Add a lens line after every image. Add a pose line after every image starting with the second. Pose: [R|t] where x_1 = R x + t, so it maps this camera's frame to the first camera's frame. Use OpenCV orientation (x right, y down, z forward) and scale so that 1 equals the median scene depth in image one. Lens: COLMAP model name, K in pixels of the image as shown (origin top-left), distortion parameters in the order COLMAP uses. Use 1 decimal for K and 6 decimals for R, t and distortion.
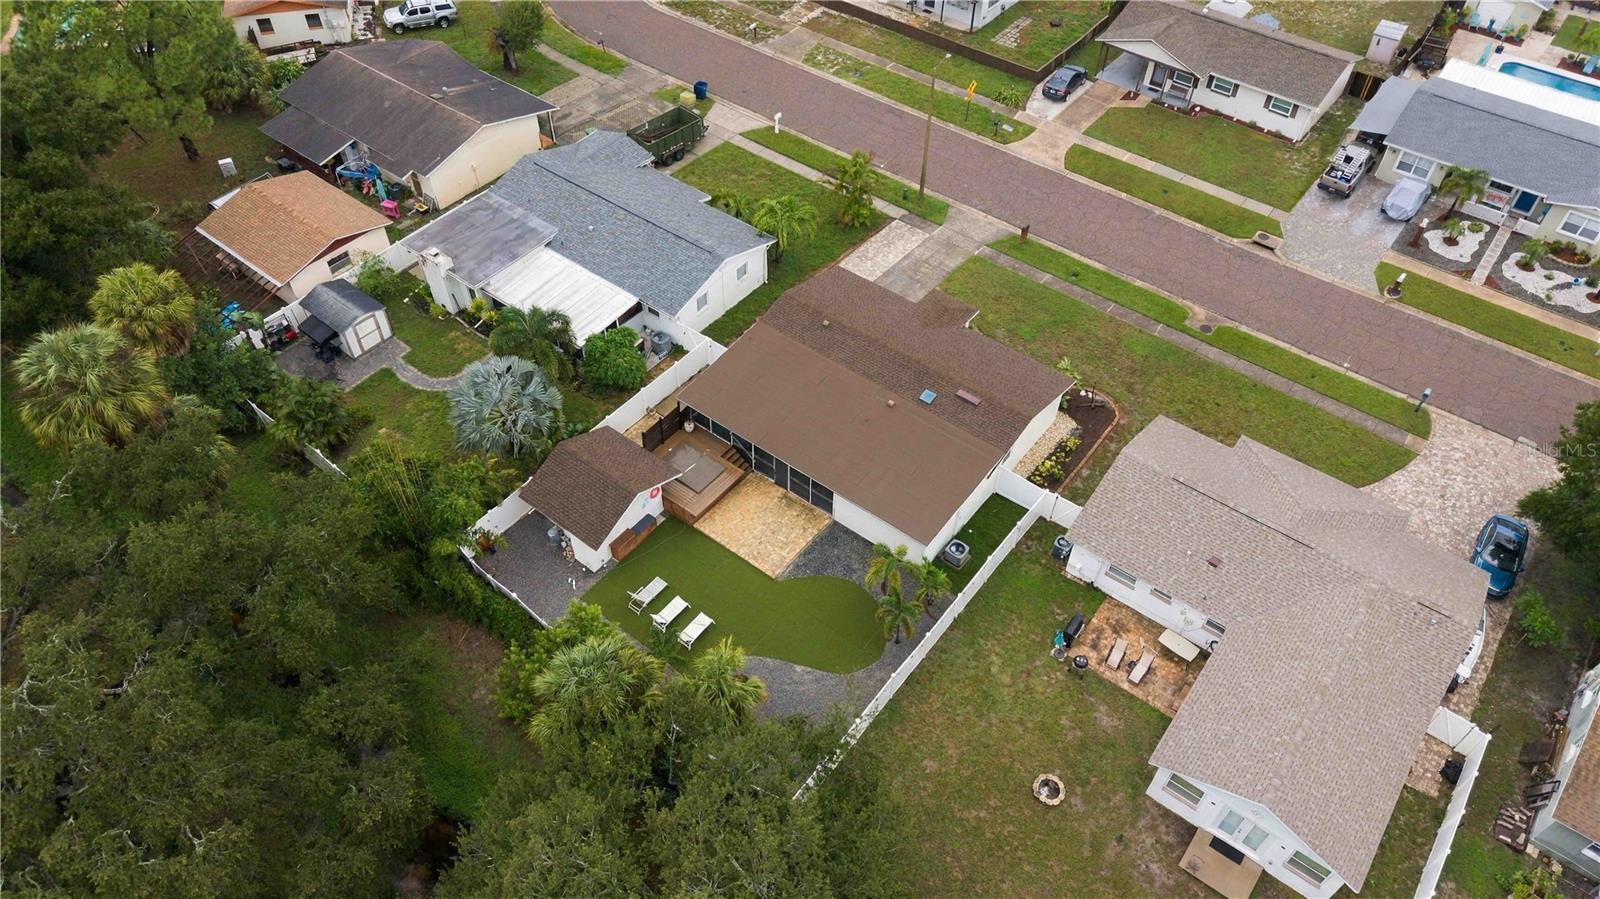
lens RADIAL K [[1078.9, 0, 800.0], [0, 1078.9, 449.5], [0, 0, 1]] dist [0.039854, -0.042605]
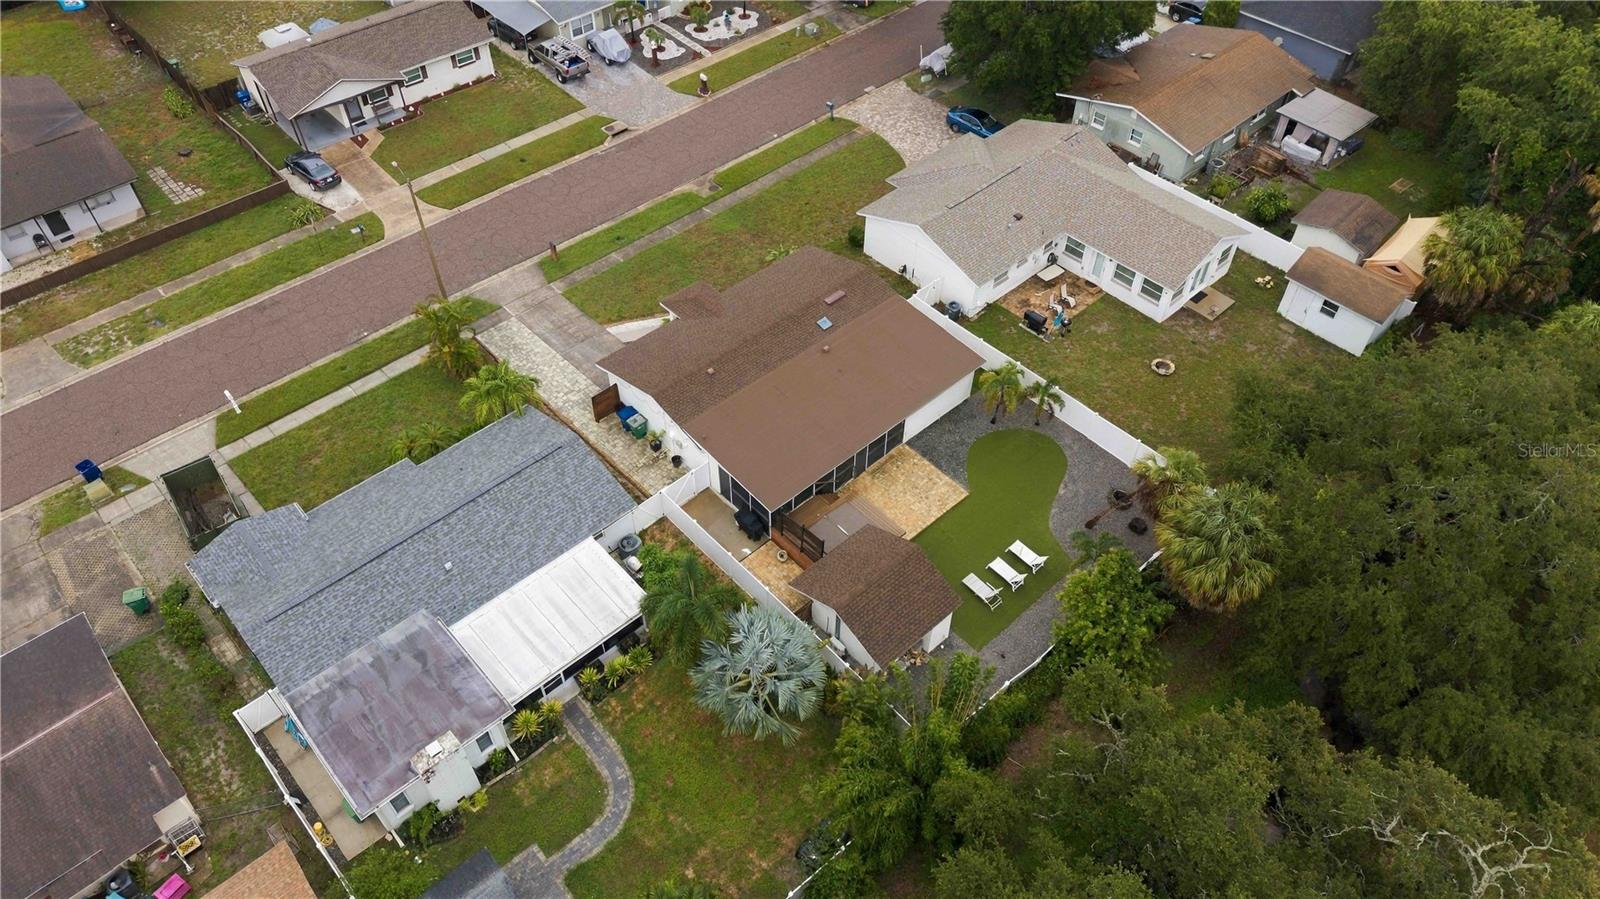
lens RADIAL K [[1078.9, 0, 800.0], [0, 1078.9, 449.5], [0, 0, 1]] dist [0.039854, -0.042605]
pose [[0.161402, -0.732665, 0.661175, -0.528791], [0.726983, 0.541350, 0.422417, -0.348254], [-0.667417, 0.412484, 0.620010, 0.310971]]
